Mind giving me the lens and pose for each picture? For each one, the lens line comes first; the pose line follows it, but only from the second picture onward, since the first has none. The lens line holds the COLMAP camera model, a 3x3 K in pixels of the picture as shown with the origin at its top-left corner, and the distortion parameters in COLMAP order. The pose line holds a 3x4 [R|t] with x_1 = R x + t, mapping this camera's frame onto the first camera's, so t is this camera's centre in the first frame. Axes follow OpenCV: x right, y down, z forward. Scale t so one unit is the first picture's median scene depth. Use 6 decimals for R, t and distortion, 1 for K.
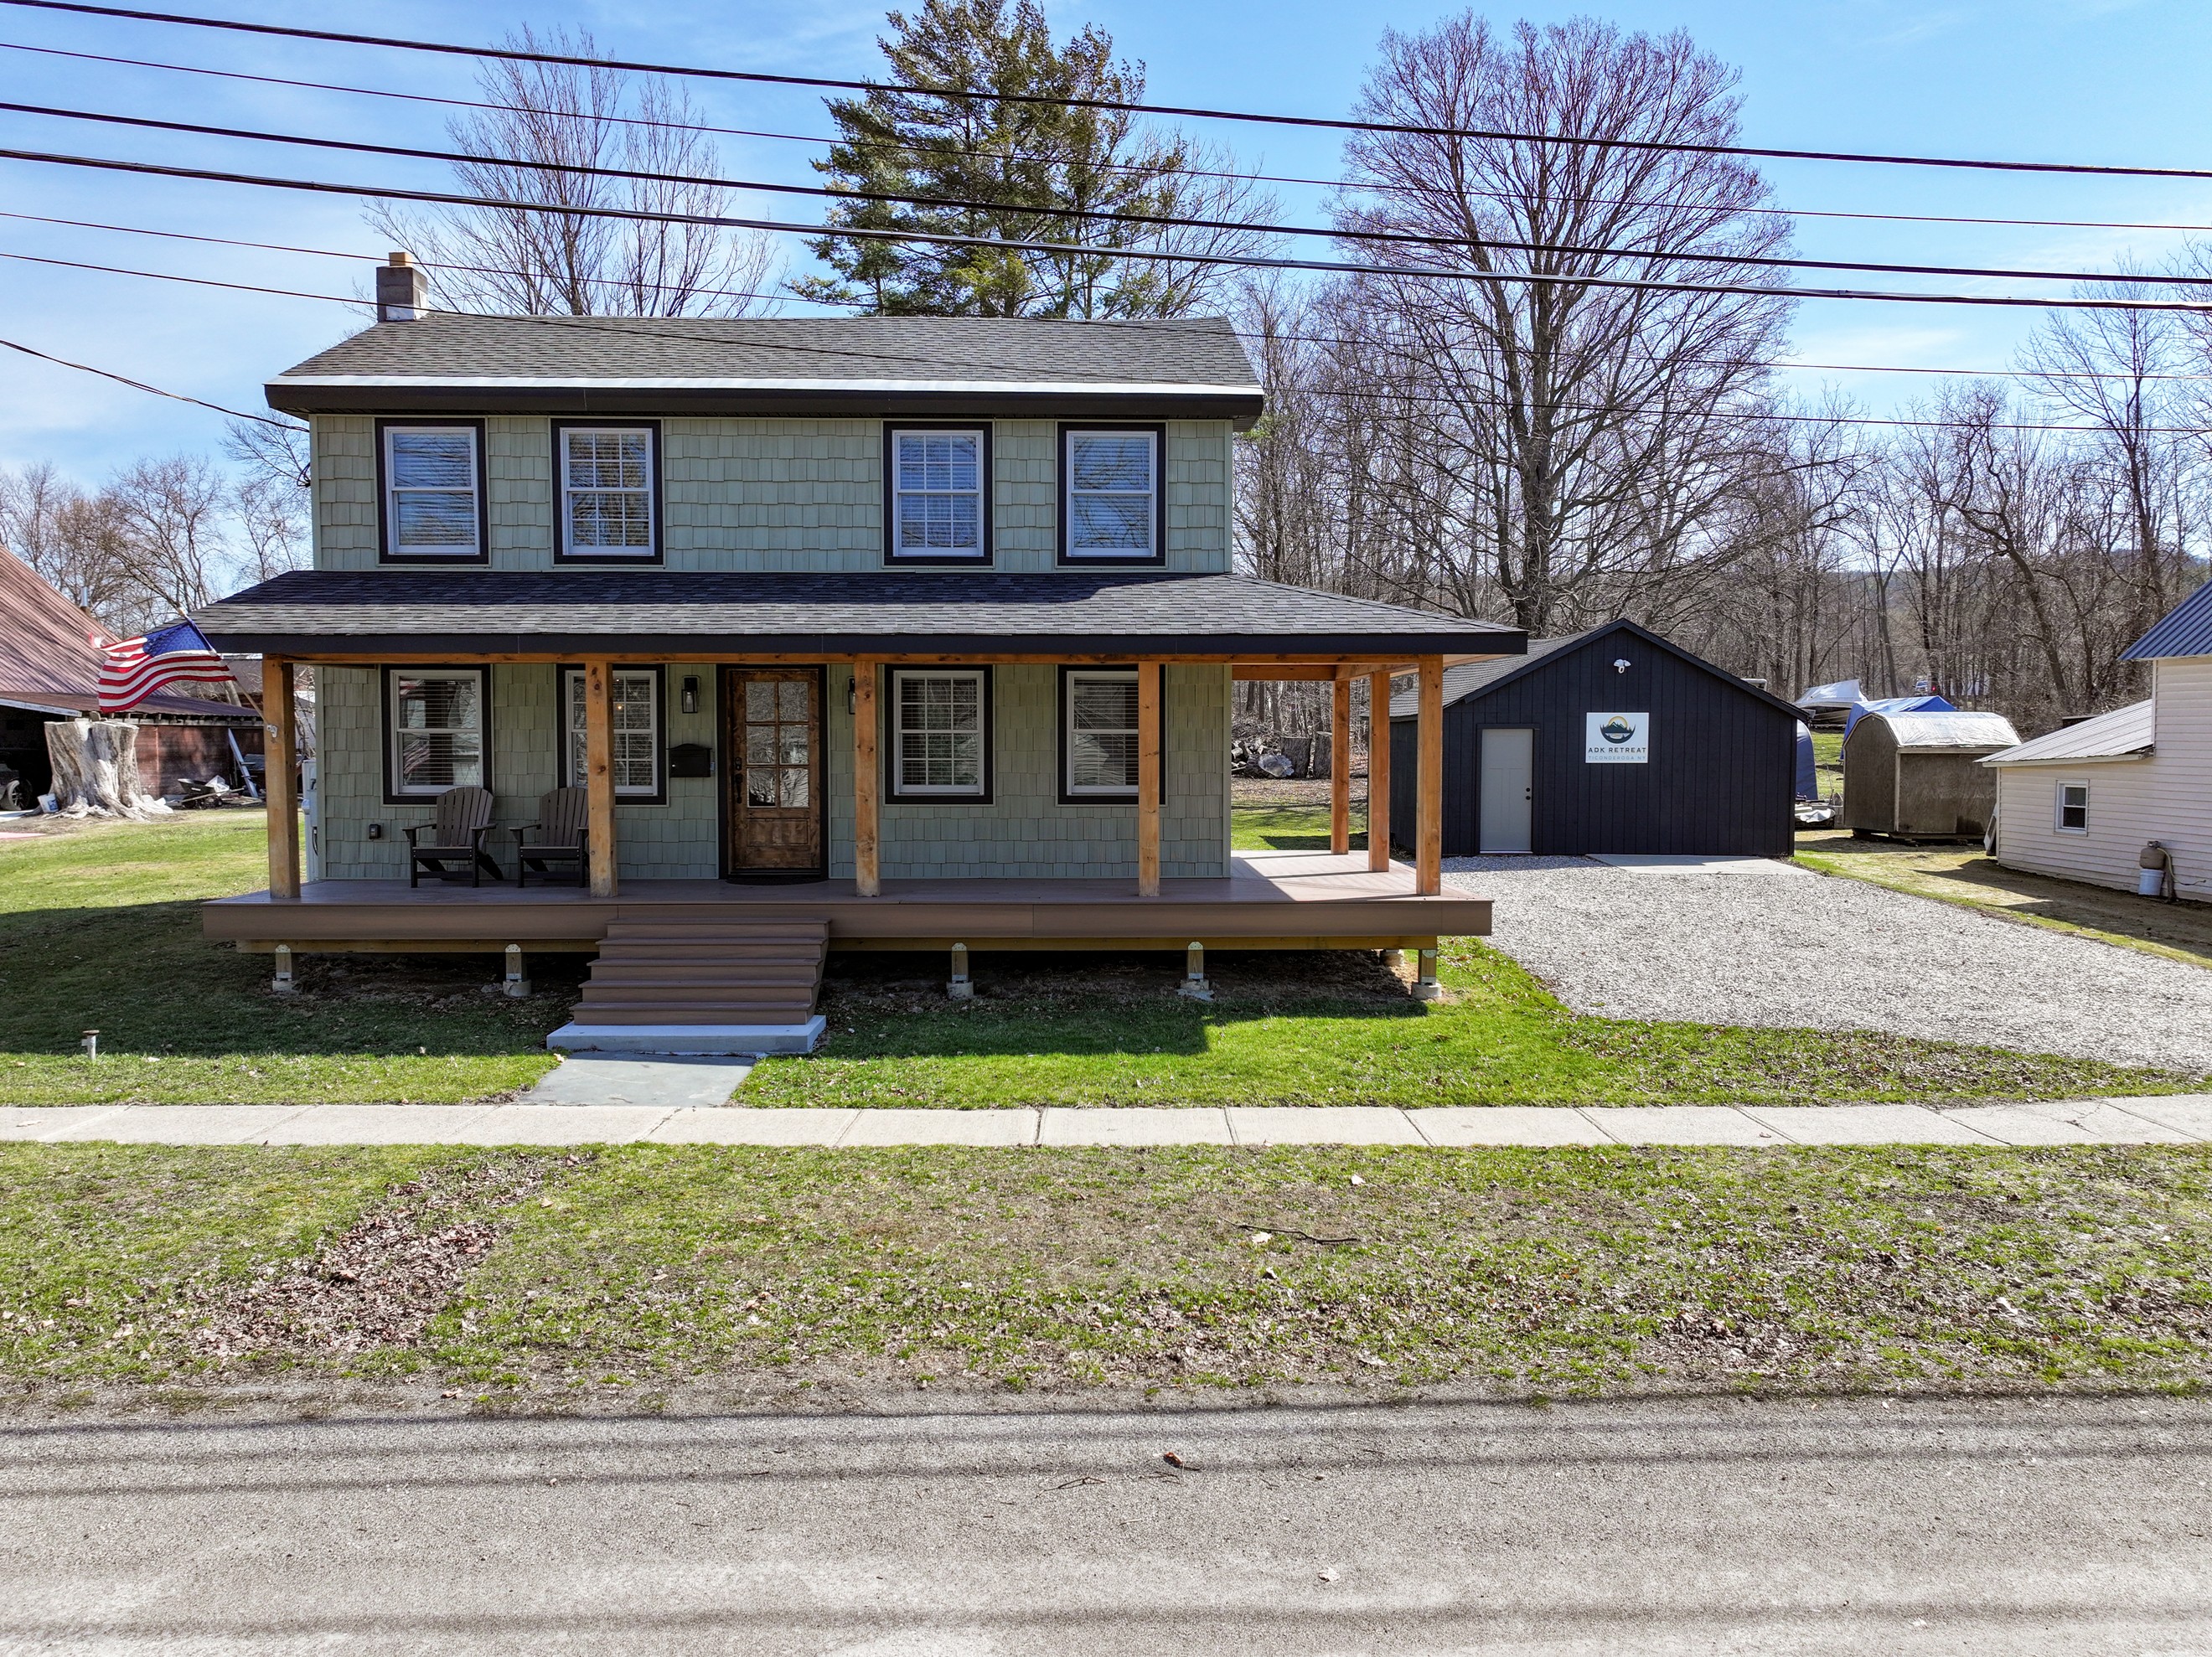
lens RADIAL K [[1556.6, 0, 1109.1], [0, 1556.6, 824.7], [0, 0, 1]] dist [0.002847, 0.000062]
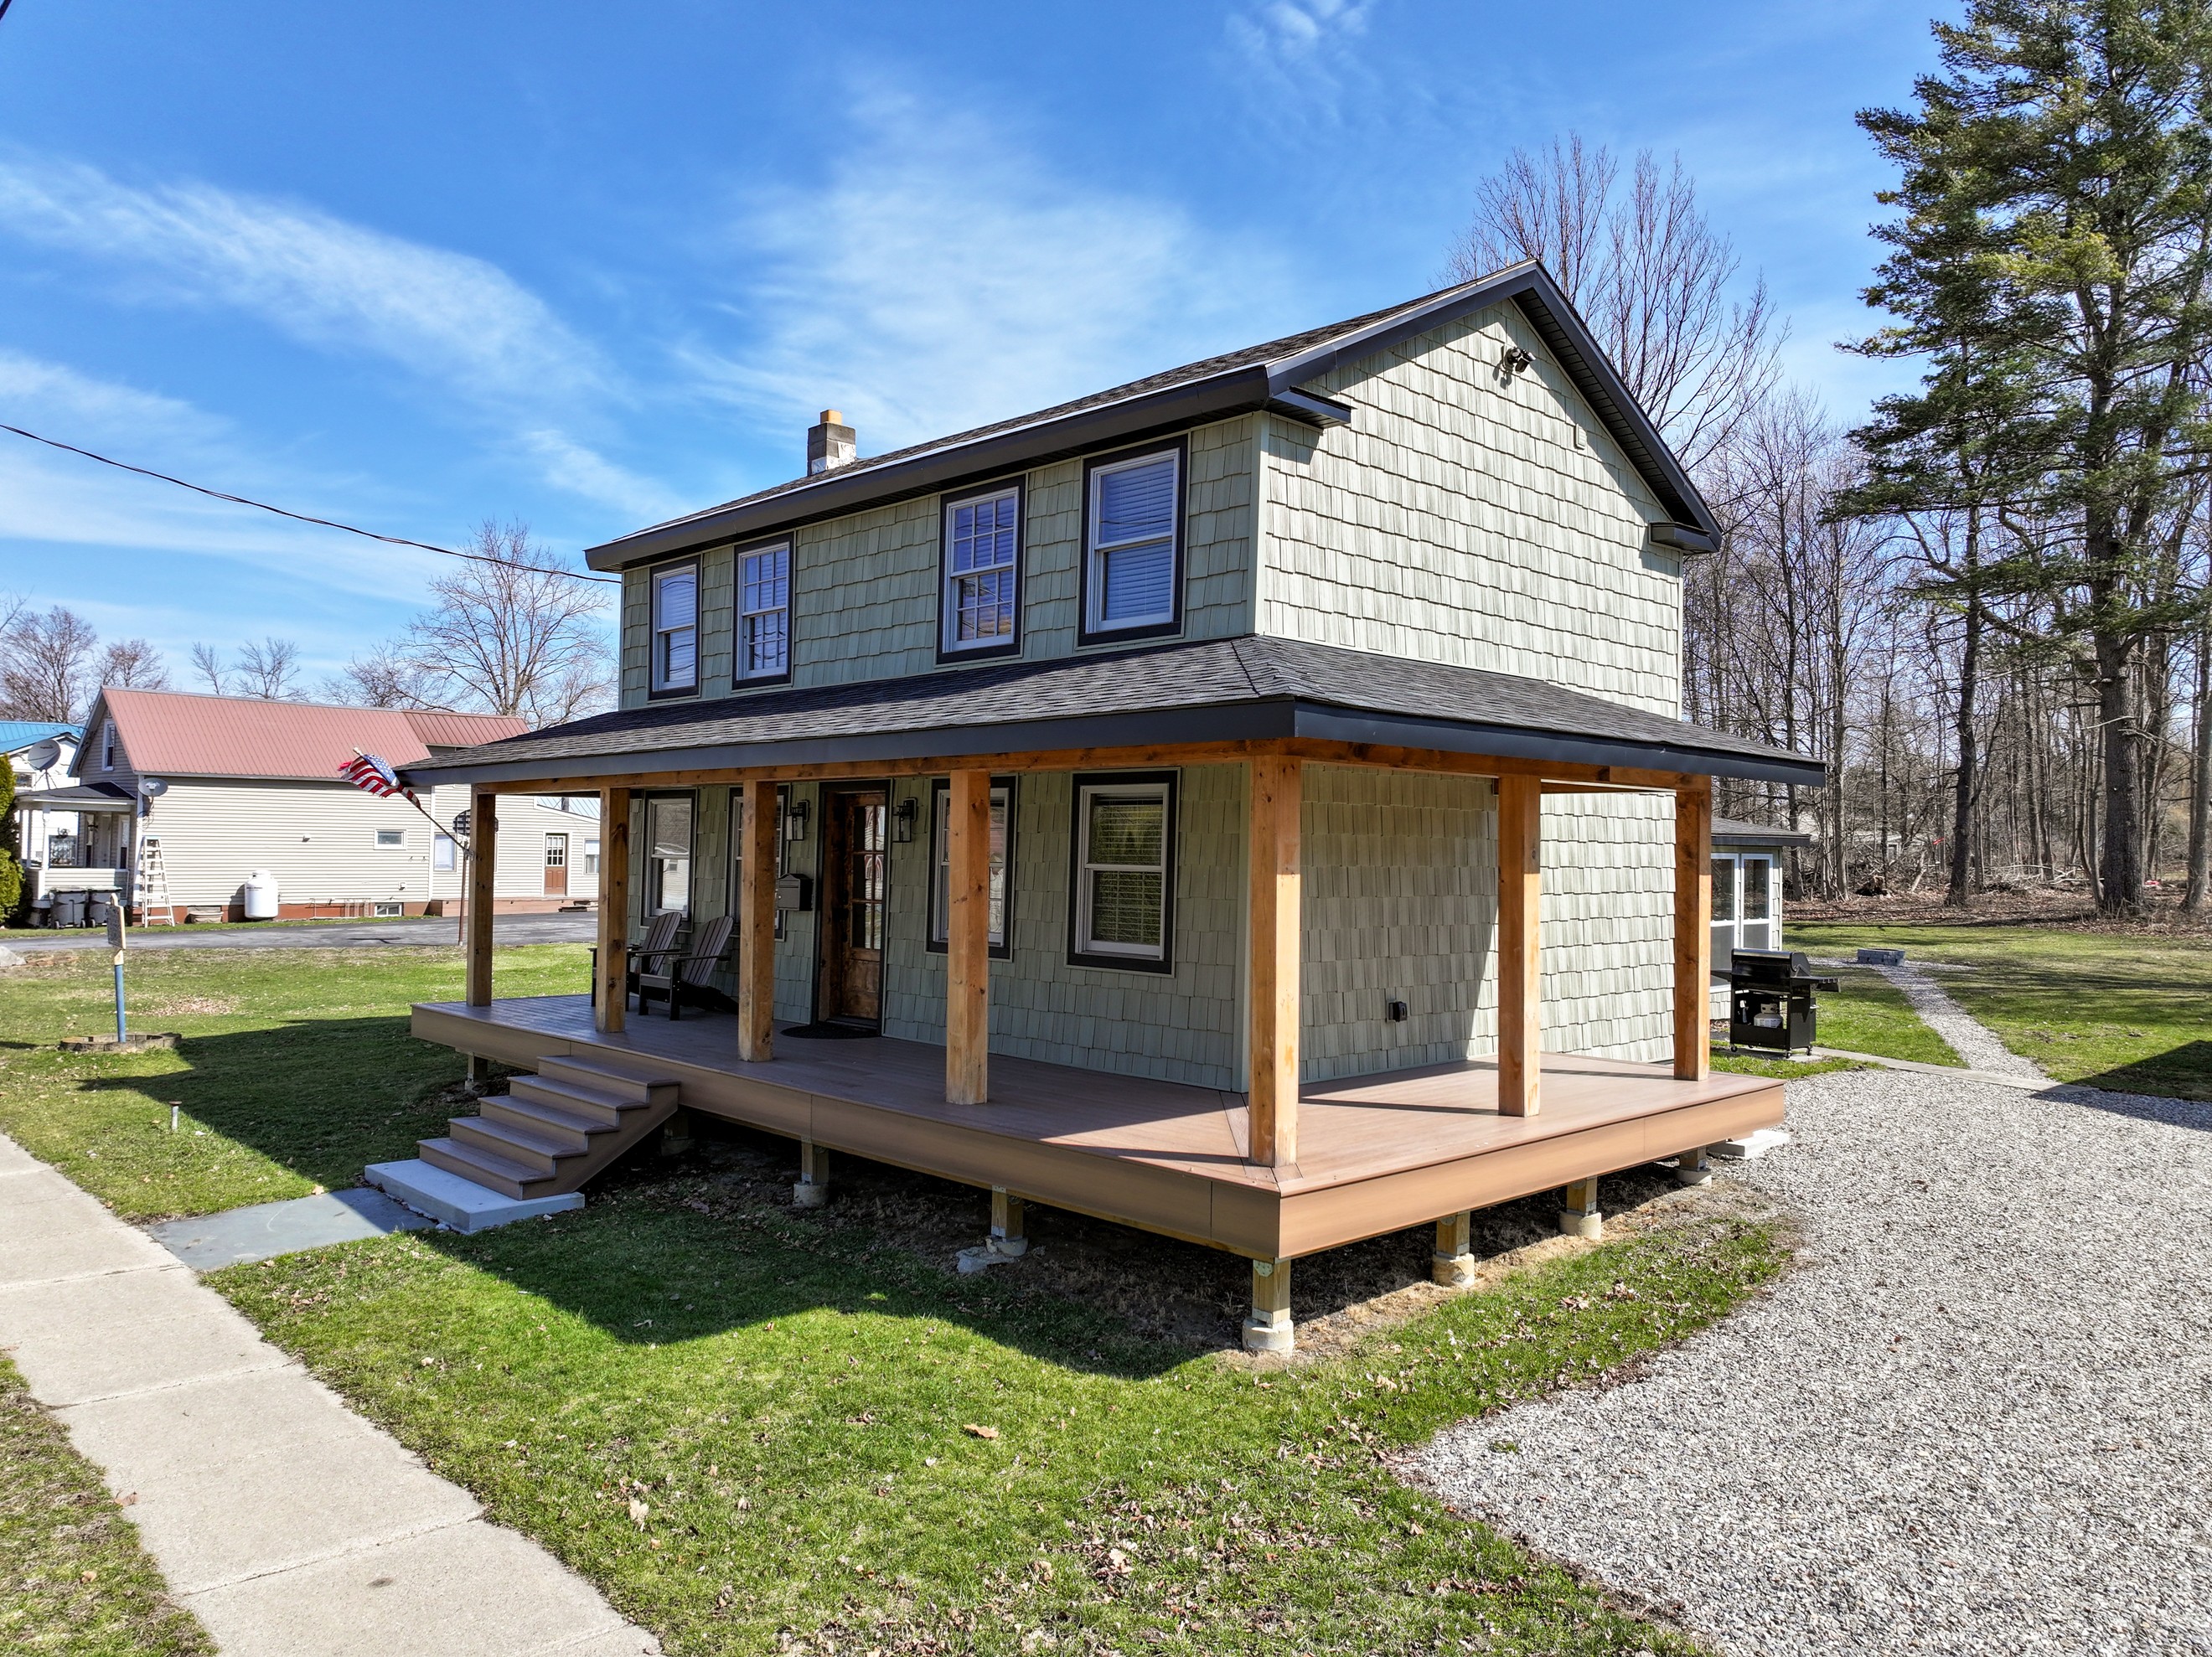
lens RADIAL K [[1556.6, 0, 1109.1], [0, 1556.6, 824.7], [0, 0, 1]] dist [0.002847, 0.000062]
pose [[0.681021, -0.003605, -0.732255, 0.527755], [-0.055504, 0.996857, -0.056528, -0.038970], [0.730157, 0.079140, 0.678681, 0.506538]]
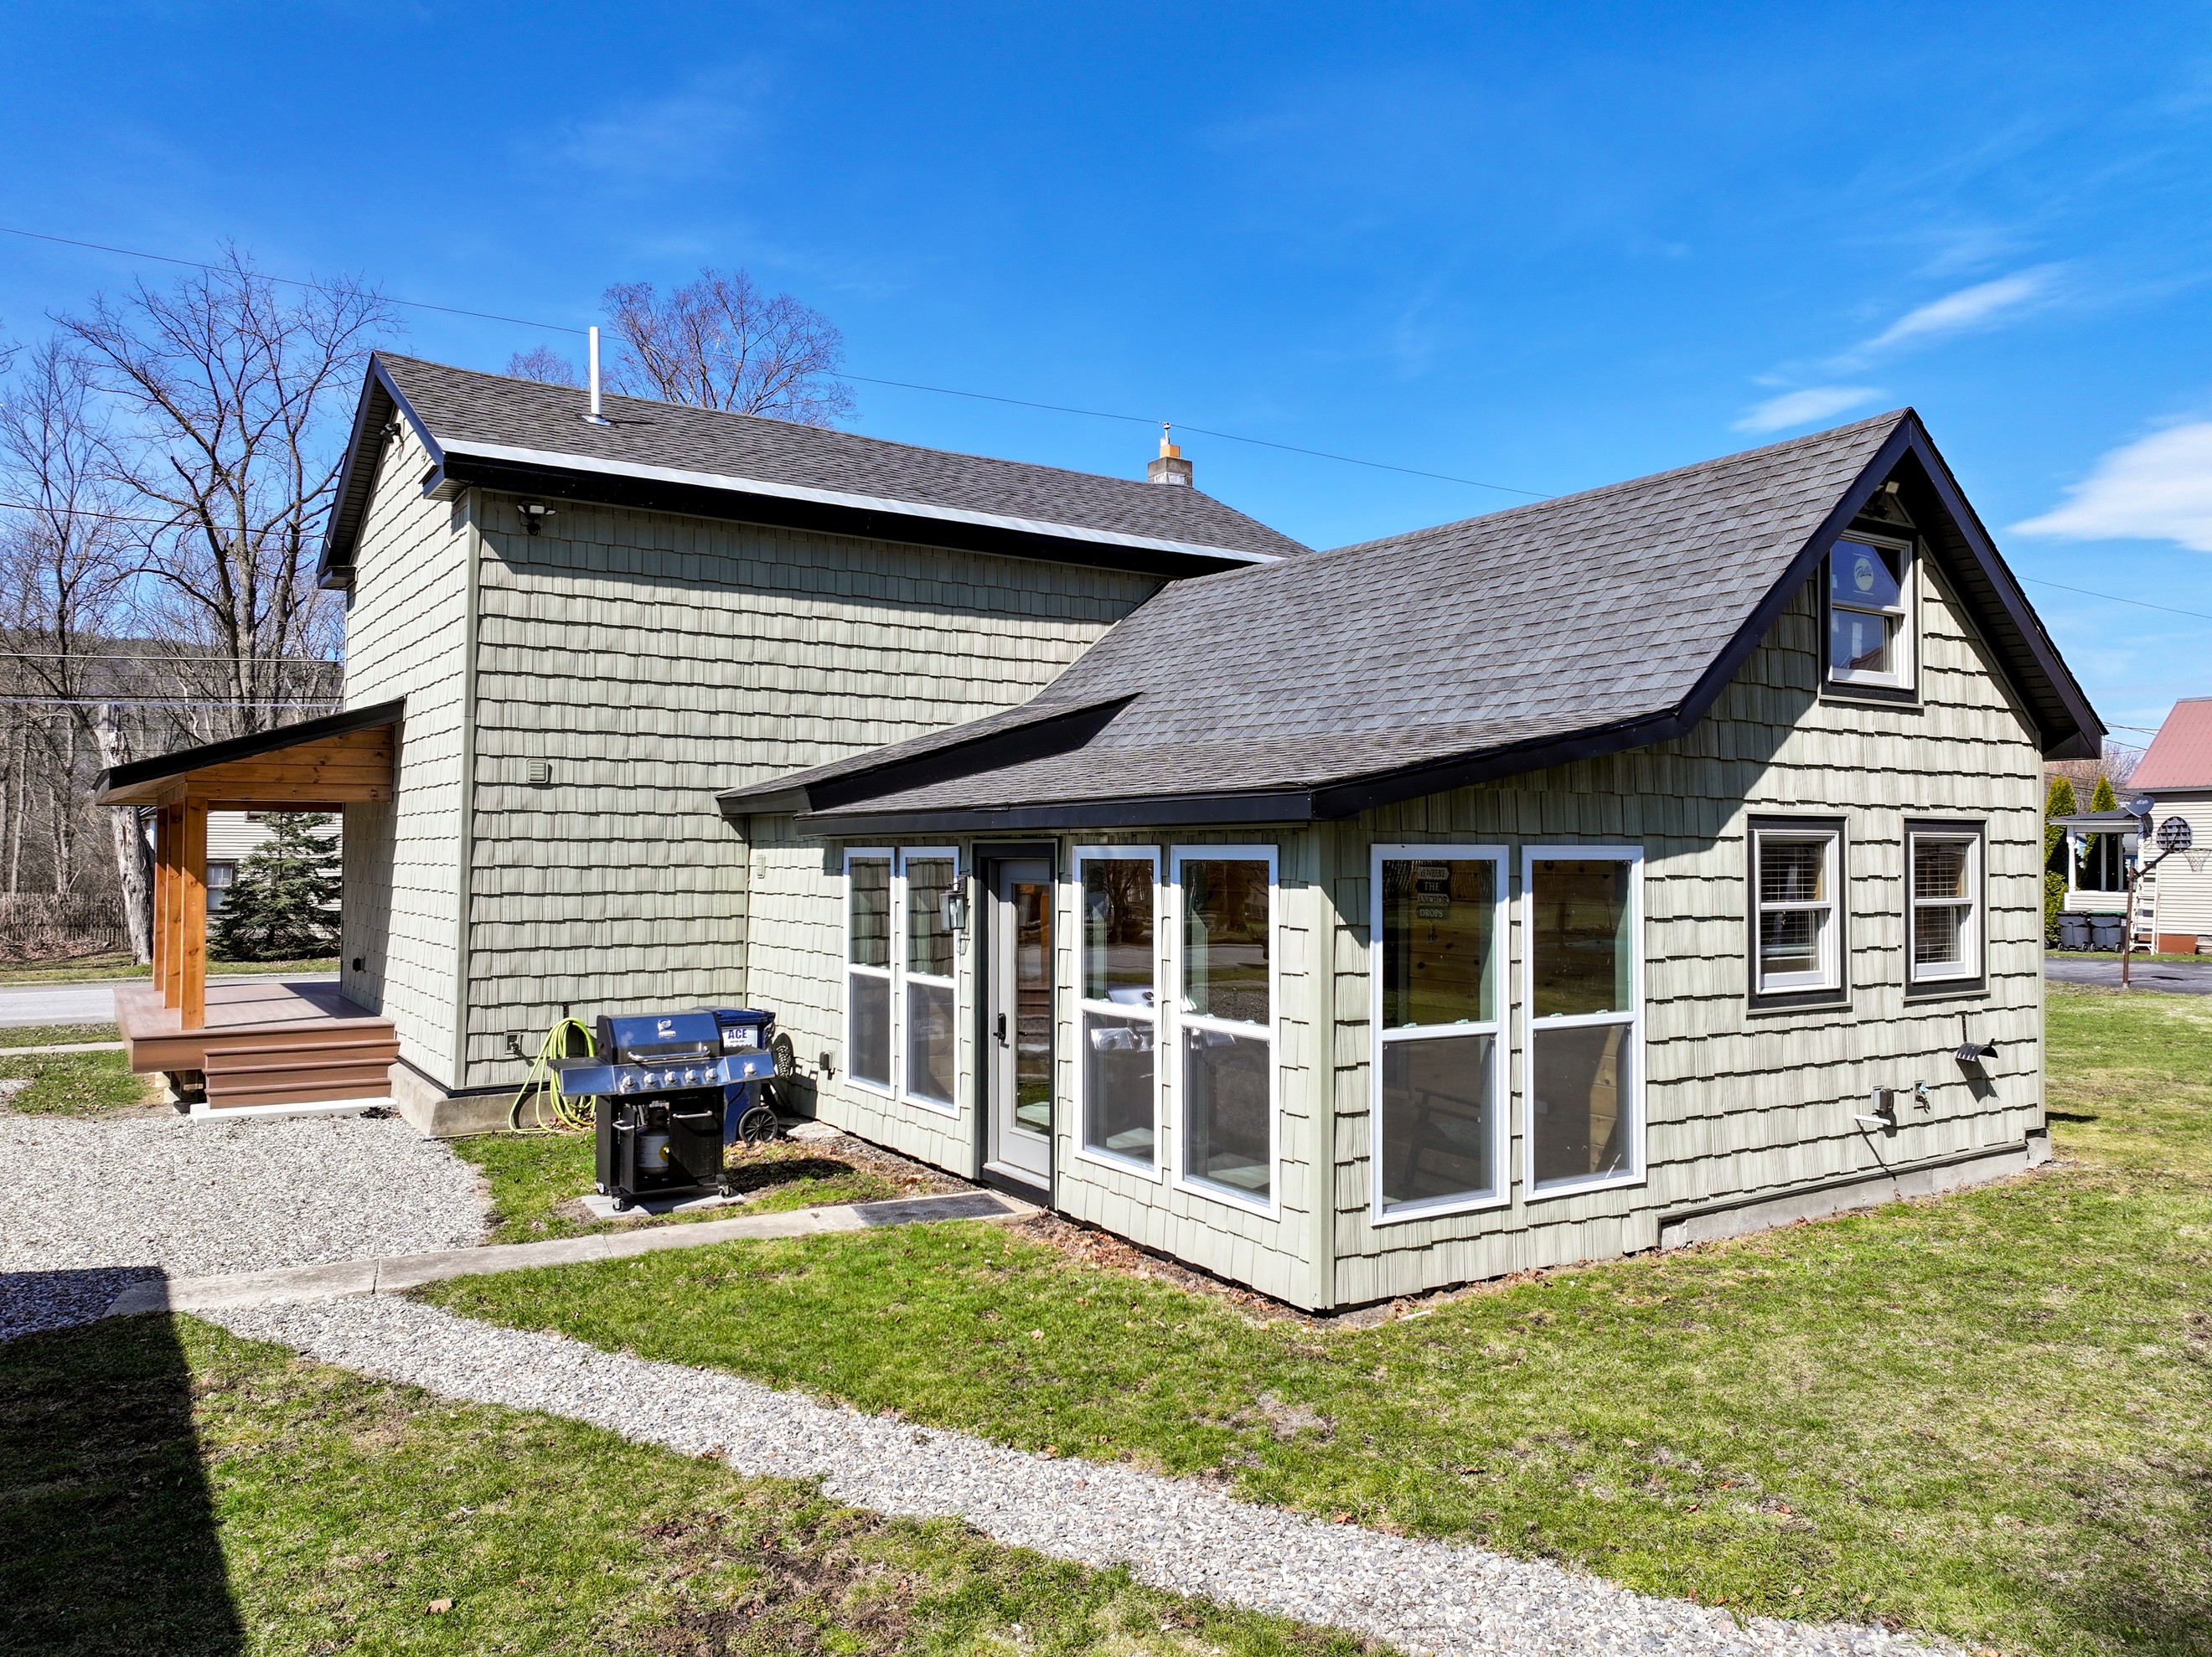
lens RADIAL K [[1633.7, 0, 1152.3], [0, 1633.7, 829.4], [0, 0, 1]] dist [0.003418, 0.003564]
pose [[-0.832054, -0.012375, -0.554557, 0.232788], [-0.036722, 0.998787, 0.032810, -0.144036], [0.553478, 0.047664, -0.831499, 2.280478]]
